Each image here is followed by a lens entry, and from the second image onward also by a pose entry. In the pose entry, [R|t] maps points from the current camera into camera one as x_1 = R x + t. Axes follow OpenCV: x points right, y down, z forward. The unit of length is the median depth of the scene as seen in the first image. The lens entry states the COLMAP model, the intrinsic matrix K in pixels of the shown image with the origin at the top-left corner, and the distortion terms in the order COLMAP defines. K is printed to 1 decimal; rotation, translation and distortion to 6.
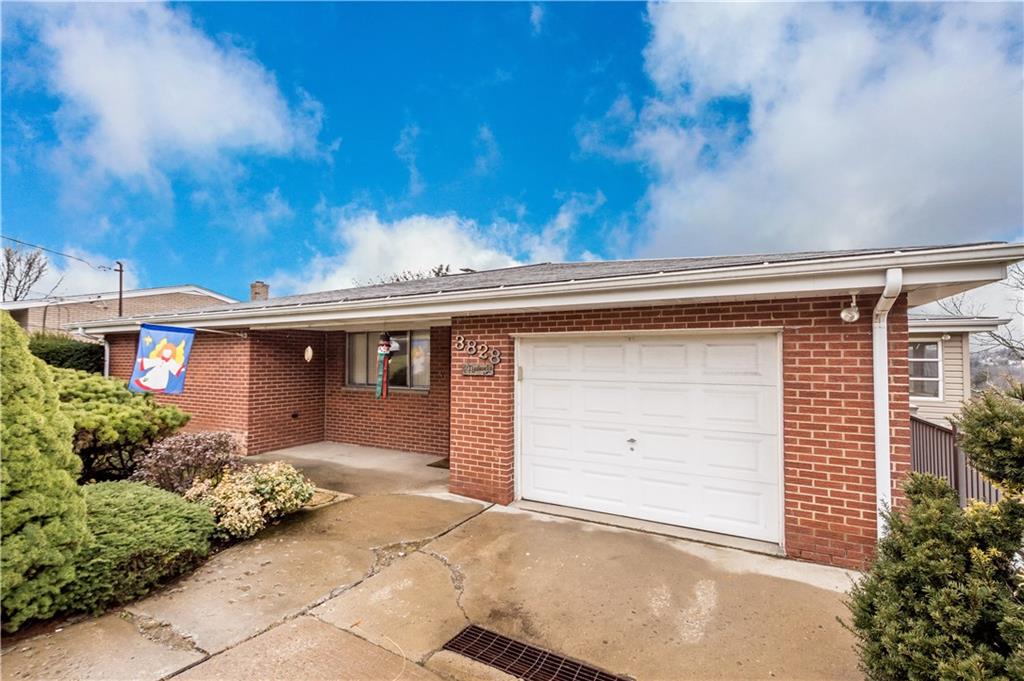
lens RADIAL K [[451.7, 0, 515.0], [0, 451.7, 336.8], [0, 0, 1]] dist [0.007525, -0.000749]
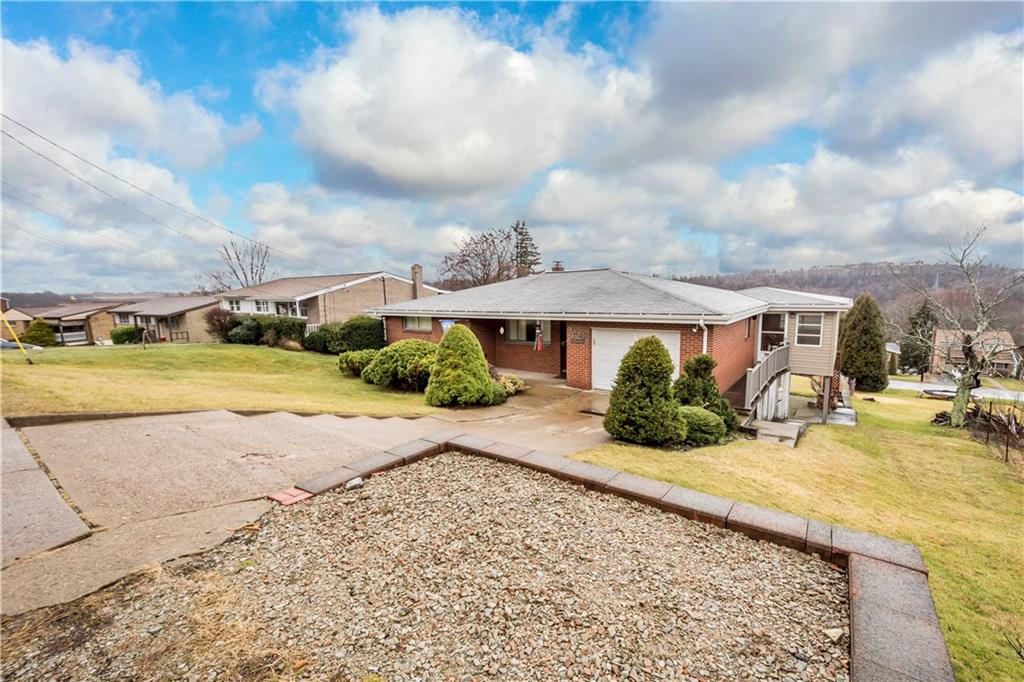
lens RADIAL K [[451.7, 0, 515.0], [0, 451.7, 337.3], [0, 0, 1]] dist [0.007525, -0.000749]
pose [[0.989815, -0.006336, -0.142218, -0.069022], [0.028298, 0.987830, 0.152944, -0.354568], [0.139518, -0.155411, 0.977948, -1.604711]]
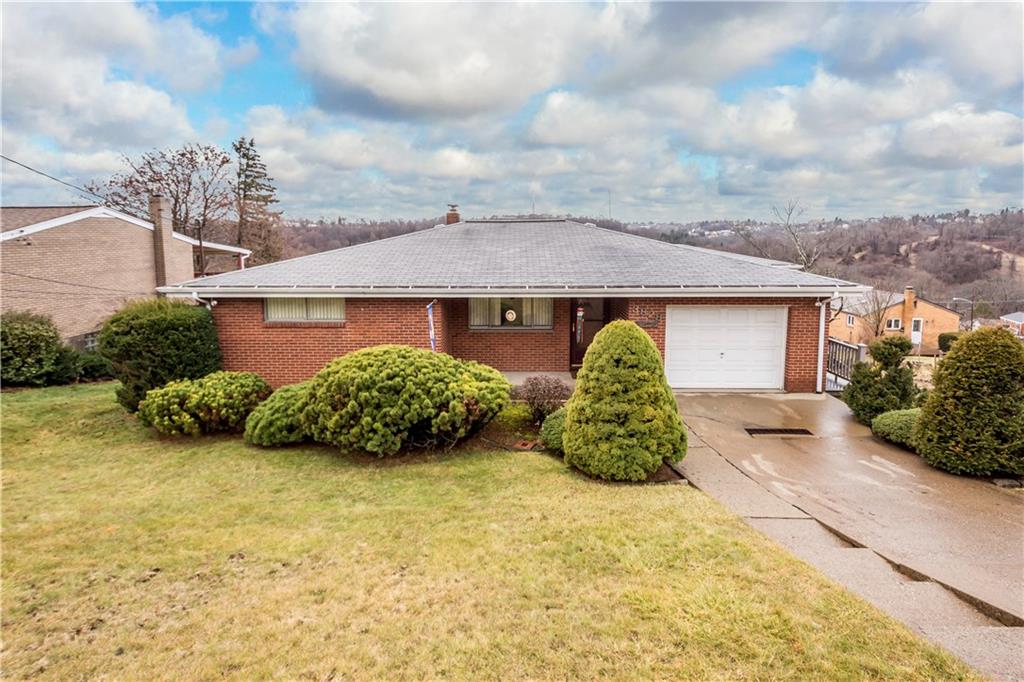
lens RADIAL K [[510.7, 0, 517.8], [0, 510.7, 322.2], [0, 0, 1]] dist [-0.000621, 0.000165]
pose [[0.883027, -0.082770, 0.461965, -1.491685], [-0.020465, 0.976599, 0.214093, -0.368895], [-0.468875, -0.198504, 0.860670, -0.536022]]
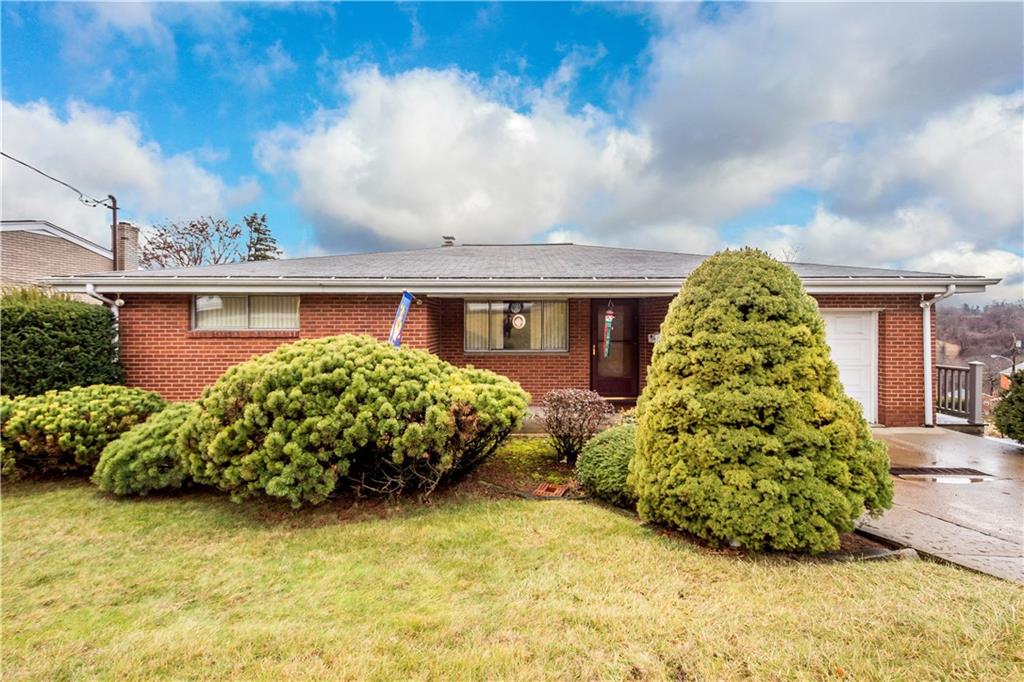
lens RADIAL K [[451.7, 0, 515.0], [0, 451.7, 337.3], [0, 0, 1]] dist [0.007525, -0.000749]
pose [[0.877193, -0.017932, 0.479803, -1.237552], [-0.020739, 0.996954, 0.075177, -0.008264], [-0.479690, -0.075896, 0.874150, 0.049700]]
